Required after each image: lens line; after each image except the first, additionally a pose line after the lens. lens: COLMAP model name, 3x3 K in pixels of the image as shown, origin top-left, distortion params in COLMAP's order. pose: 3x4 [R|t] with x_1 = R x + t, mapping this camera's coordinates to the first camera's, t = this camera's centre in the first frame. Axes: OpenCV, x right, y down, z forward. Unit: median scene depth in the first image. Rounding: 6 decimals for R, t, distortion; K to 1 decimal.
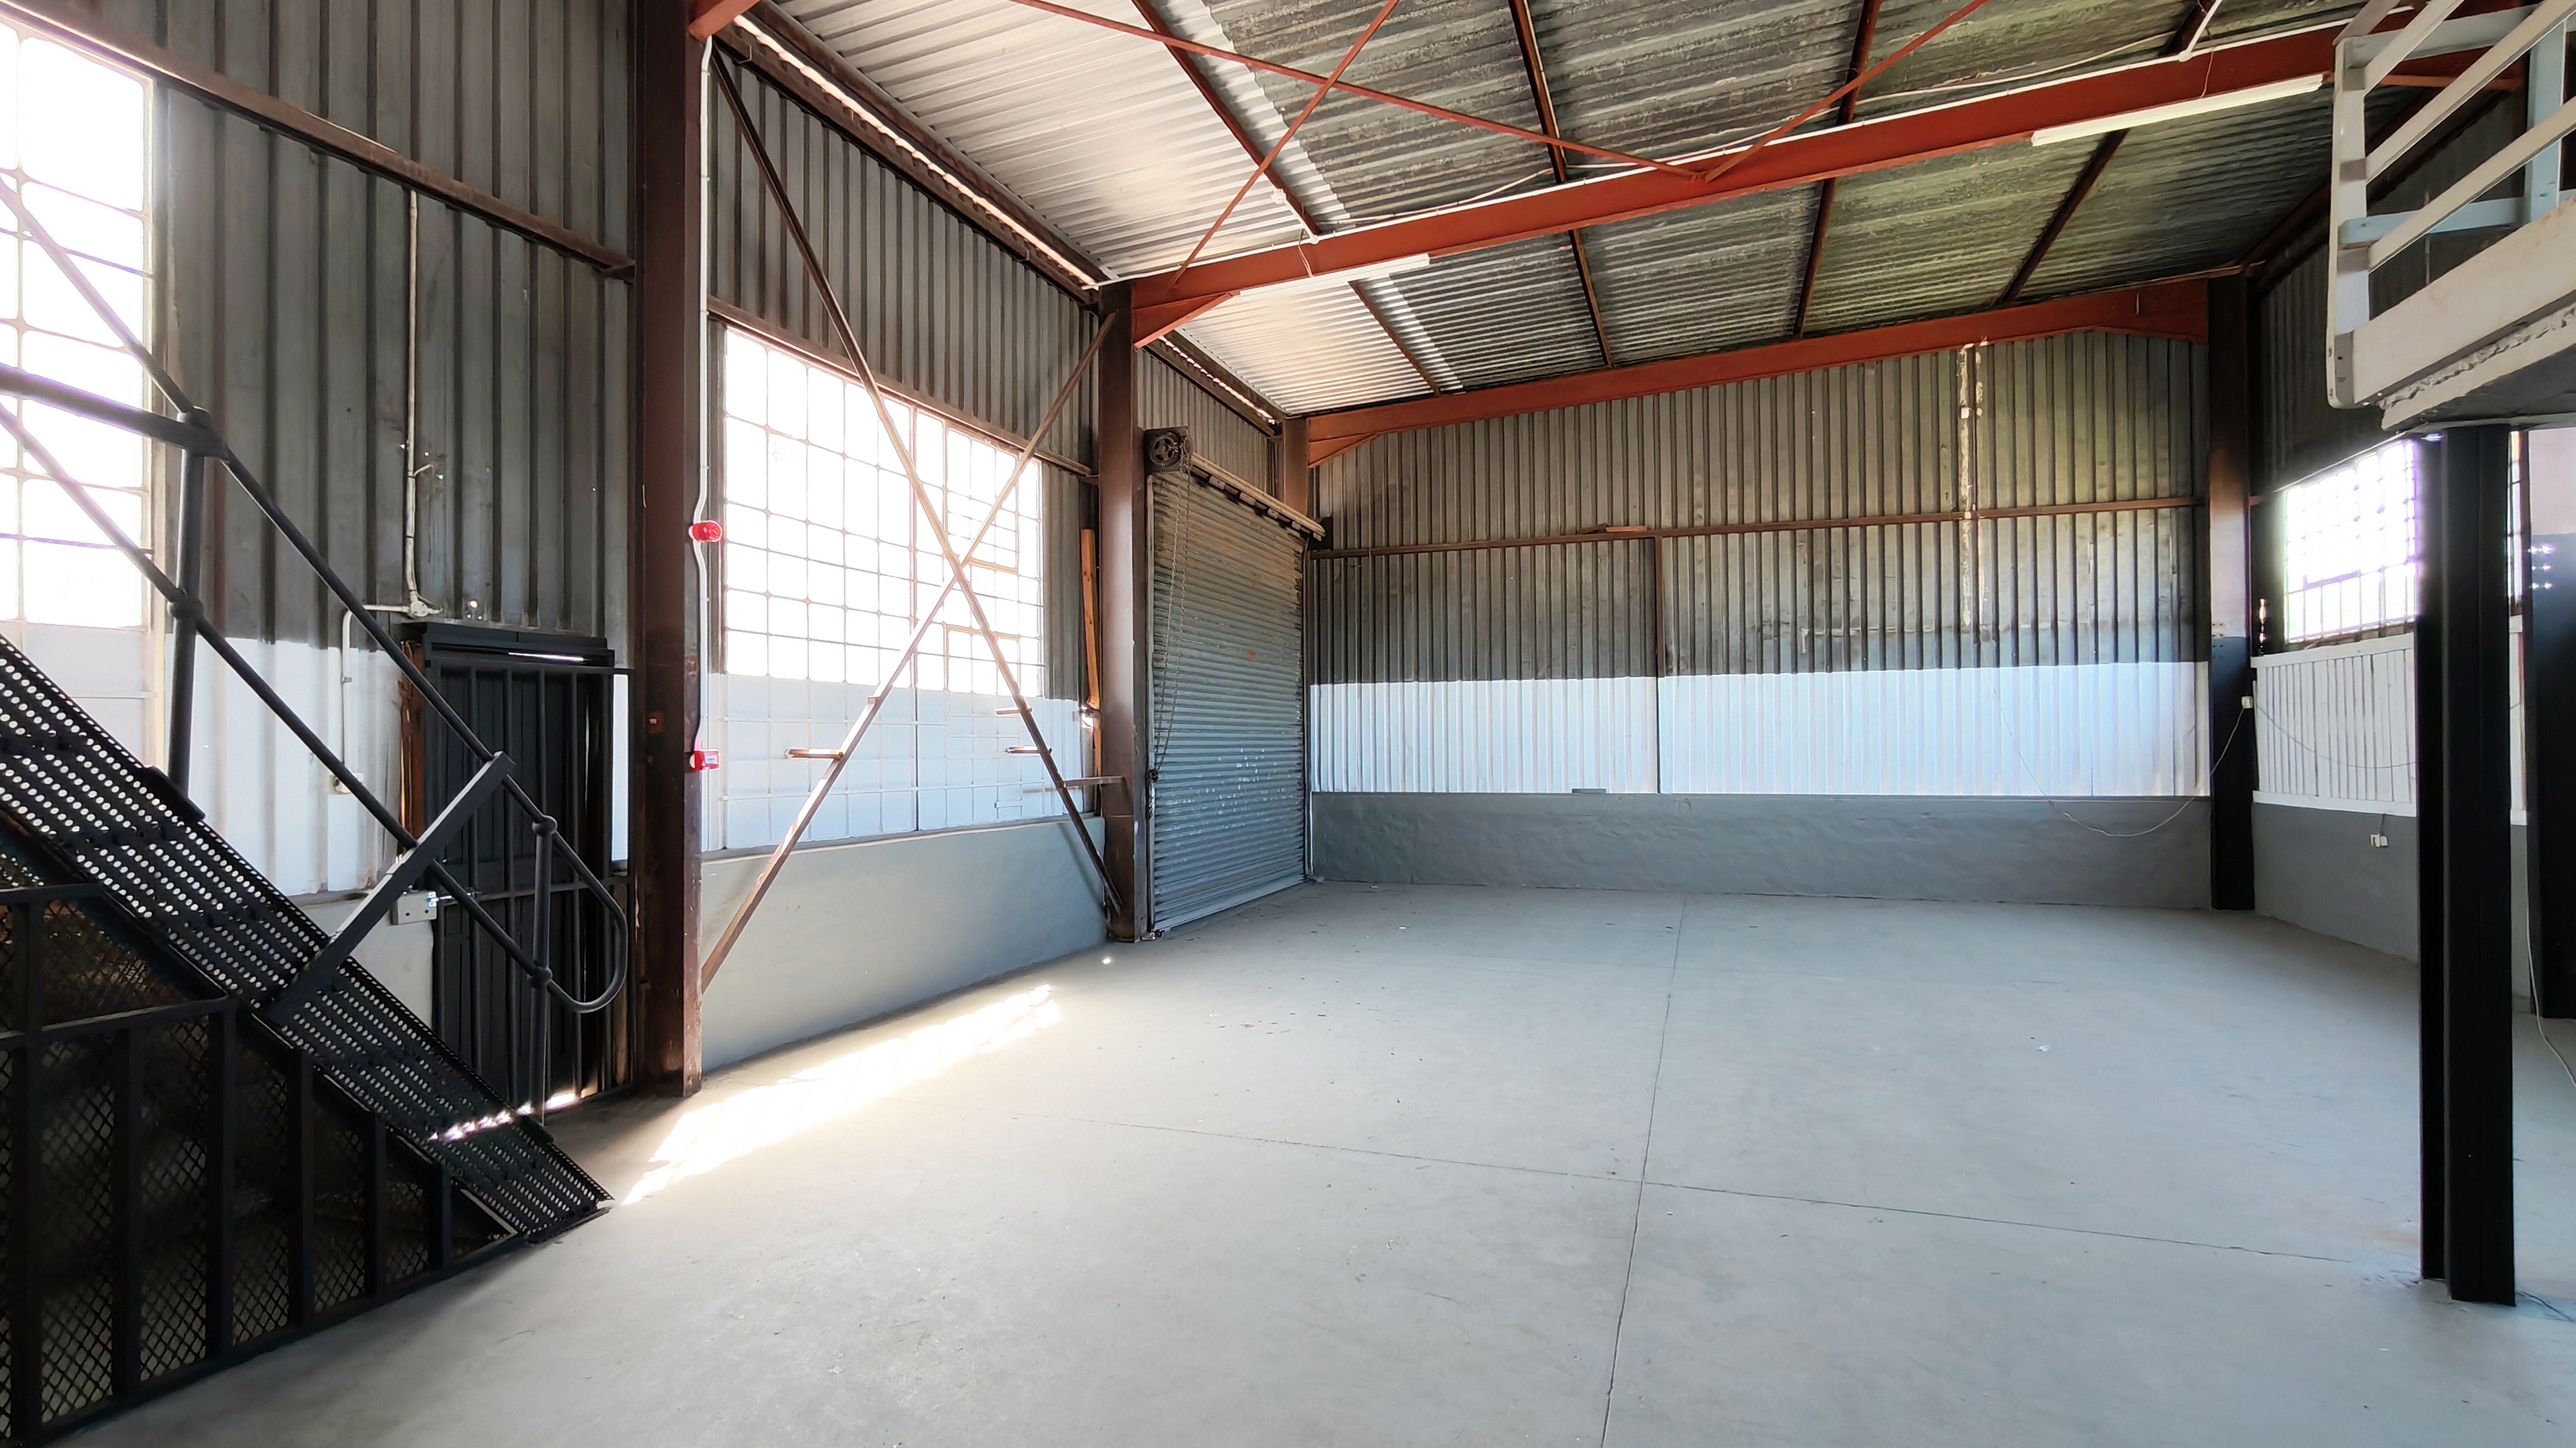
lens RADIAL K [[1180.9, 0, 1291.5], [0, 1180.9, 733.5], [0, 0, 1]] dist [-0.001764, -0.000731]
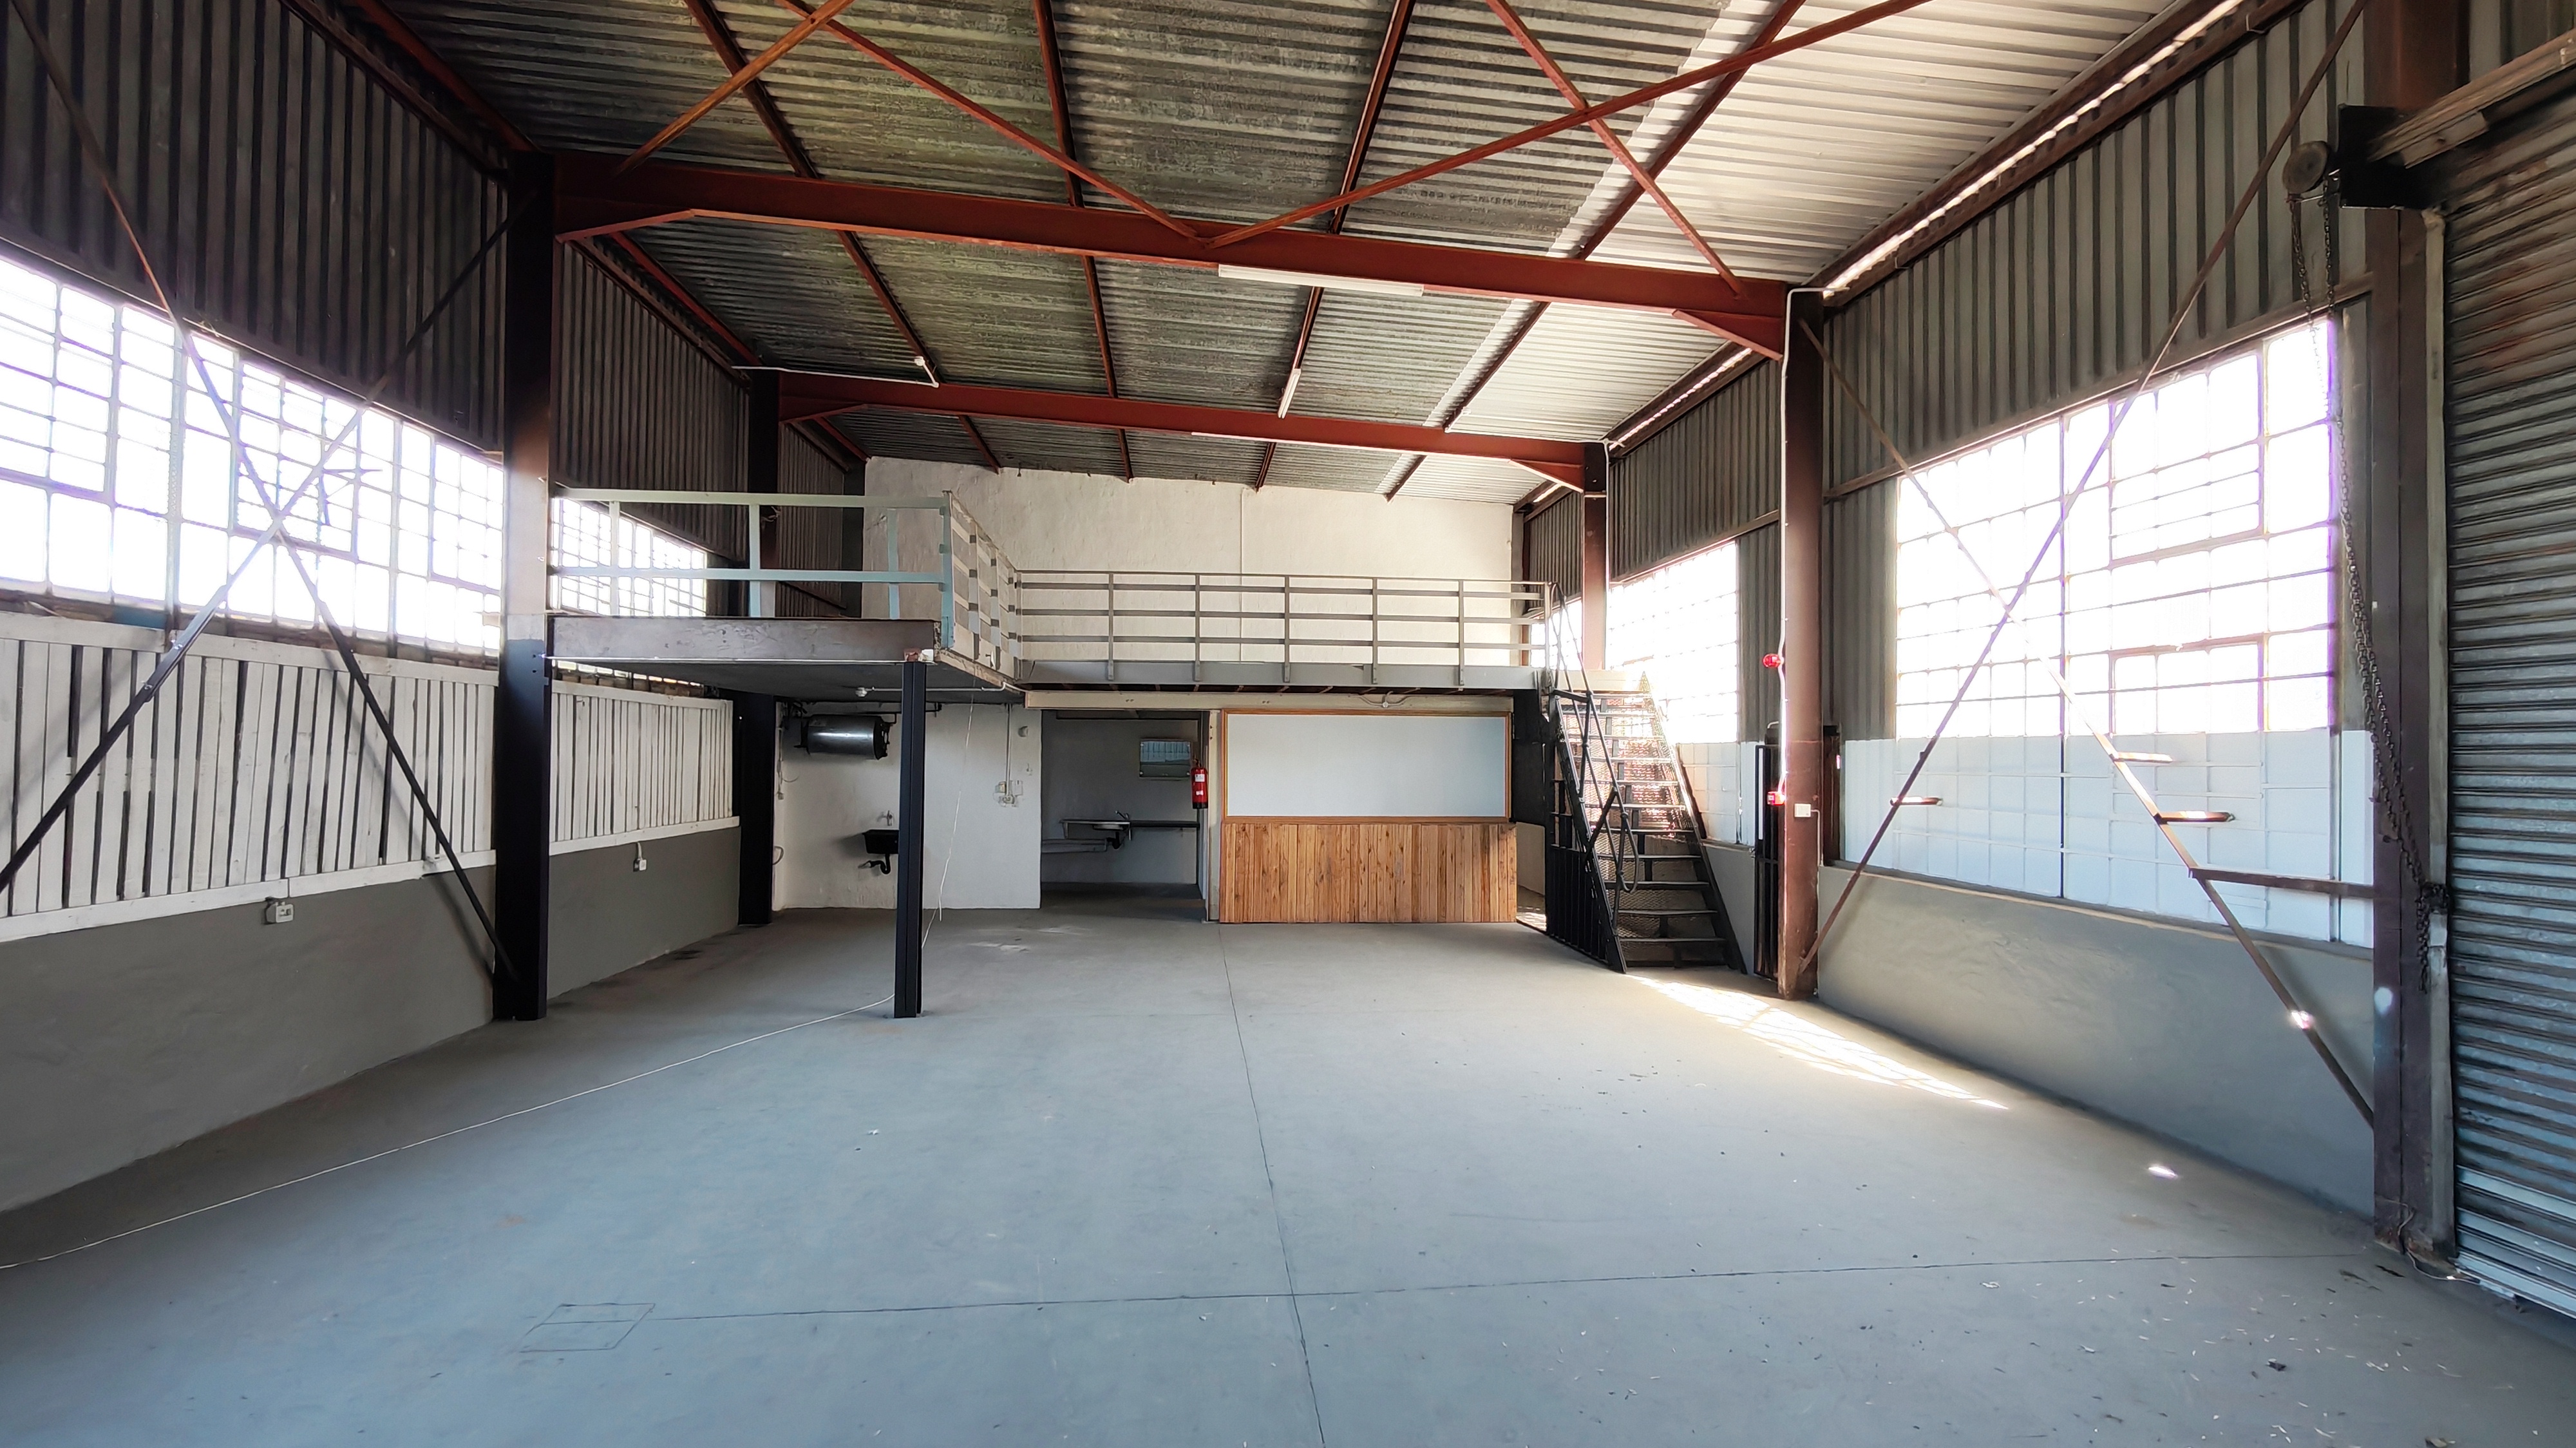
lens RADIAL K [[1179.5, 0, 1289.6], [0, 1179.5, 735.2], [0, 0, 1]] dist [-0.001016, -0.000021]
pose [[-0.908347, -0.008327, -0.418133, 0.437605], [0.002753, 0.999661, -0.025889, -0.013453], [0.418207, -0.024668, -0.908017, 1.191567]]
